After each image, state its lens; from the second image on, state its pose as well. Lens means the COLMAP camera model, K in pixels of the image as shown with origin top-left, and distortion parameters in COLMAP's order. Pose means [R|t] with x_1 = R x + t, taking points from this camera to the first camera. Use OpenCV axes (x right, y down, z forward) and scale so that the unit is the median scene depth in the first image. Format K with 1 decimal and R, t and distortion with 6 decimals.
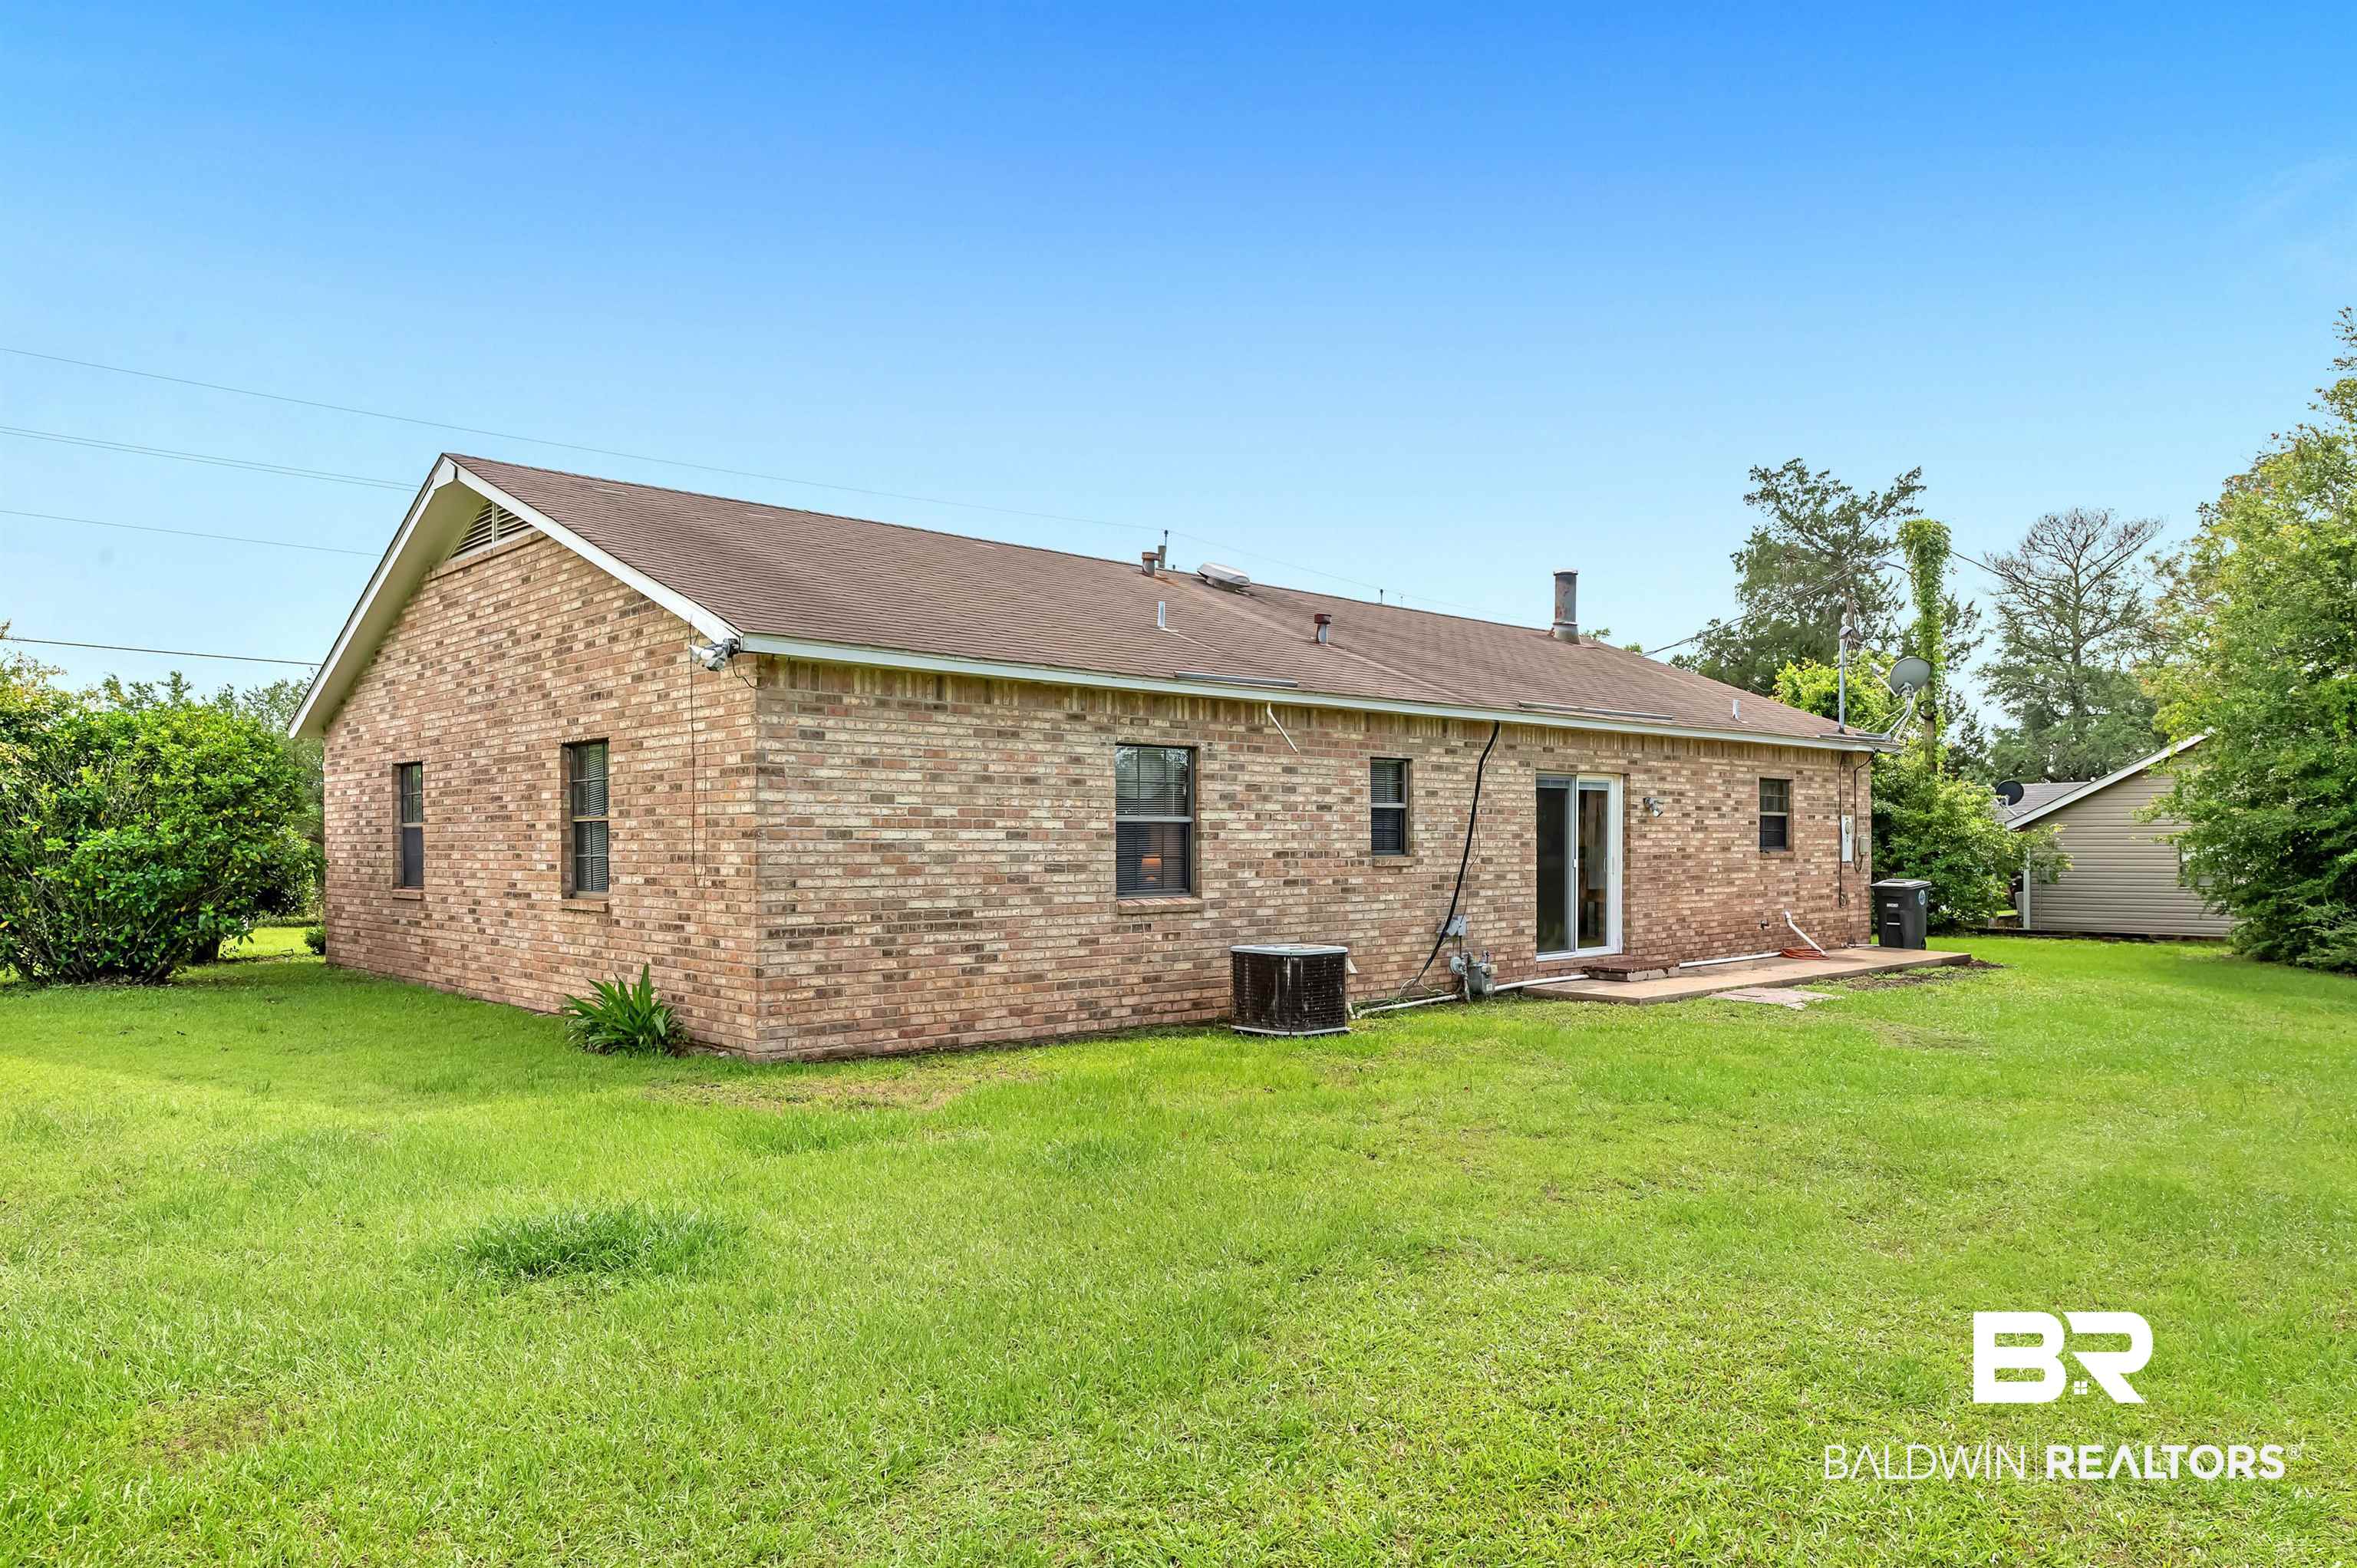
lens RADIAL K [[1566.6, 0, 1175.0], [0, 1566.6, 843.3], [0, 0, 1]] dist [-0.000936, 0.000687]
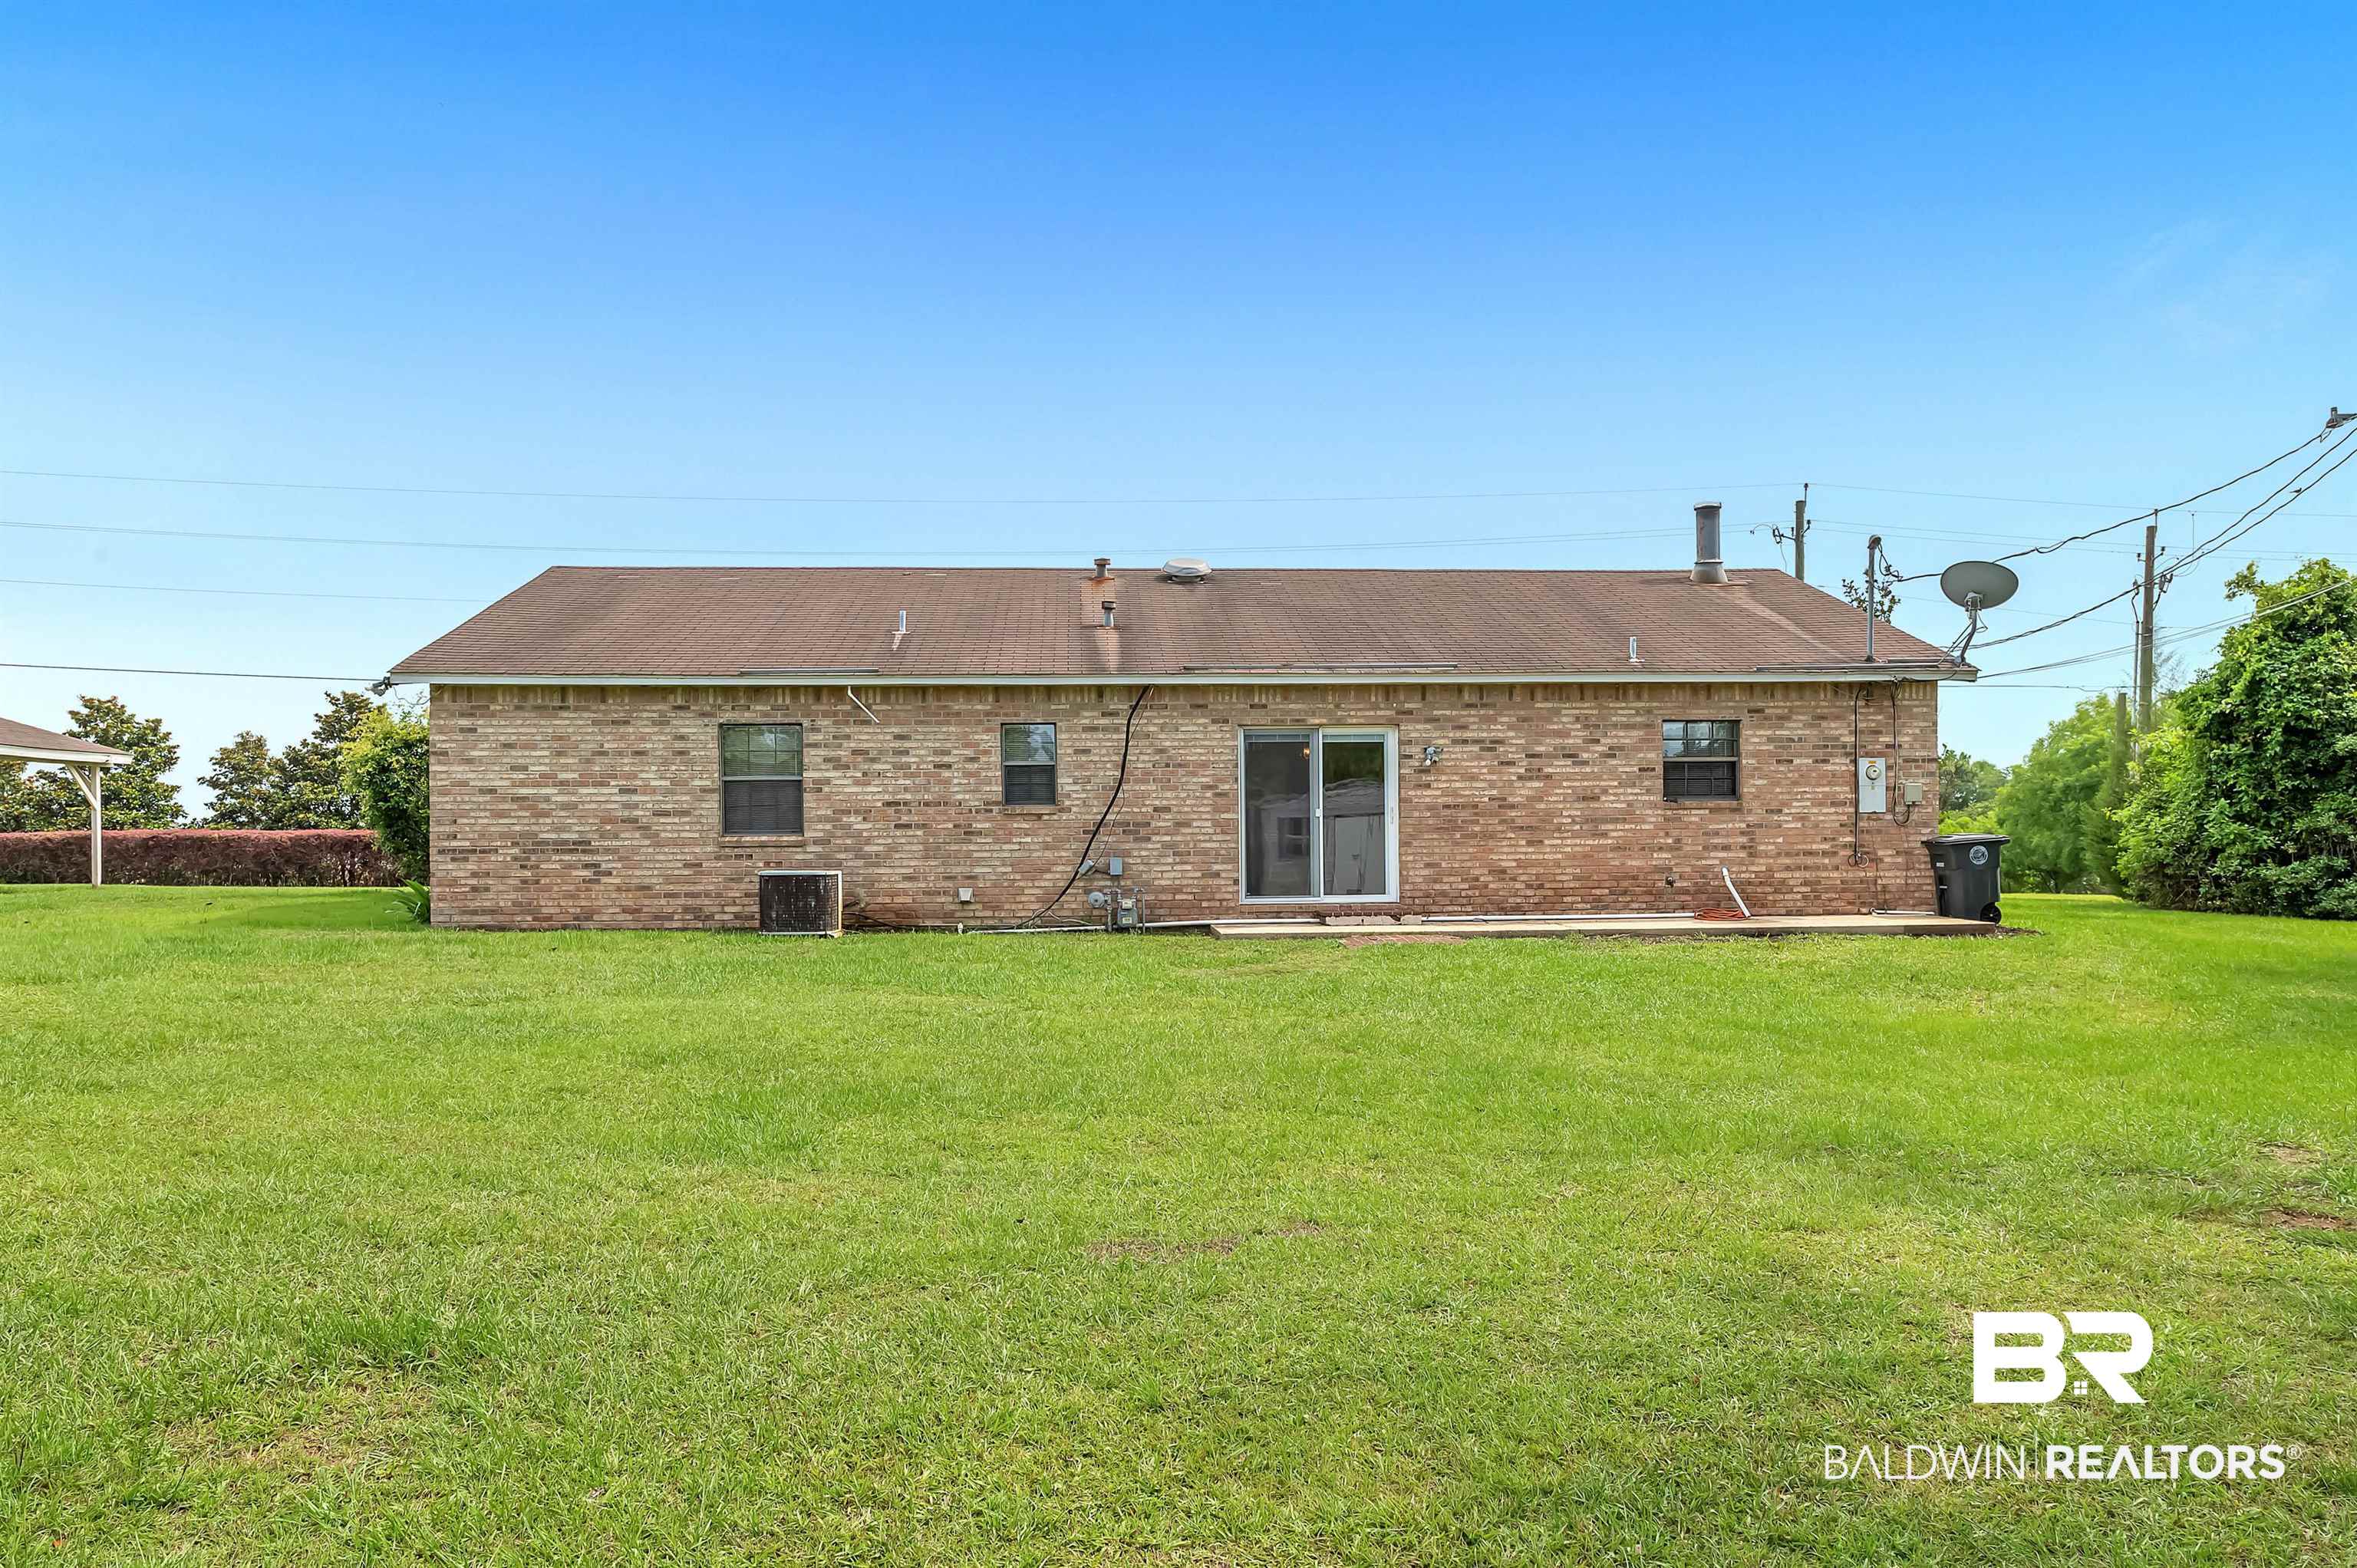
lens RADIAL K [[1566.6, 0, 1175.0], [0, 1566.6, 843.3], [0, 0, 1]] dist [-0.000936, 0.000687]
pose [[0.769888, -0.005903, -0.638152, 1.076116], [0.005972, 0.999980, -0.002045, 0.043940], [0.638151, -0.002236, 0.769908, 0.168559]]
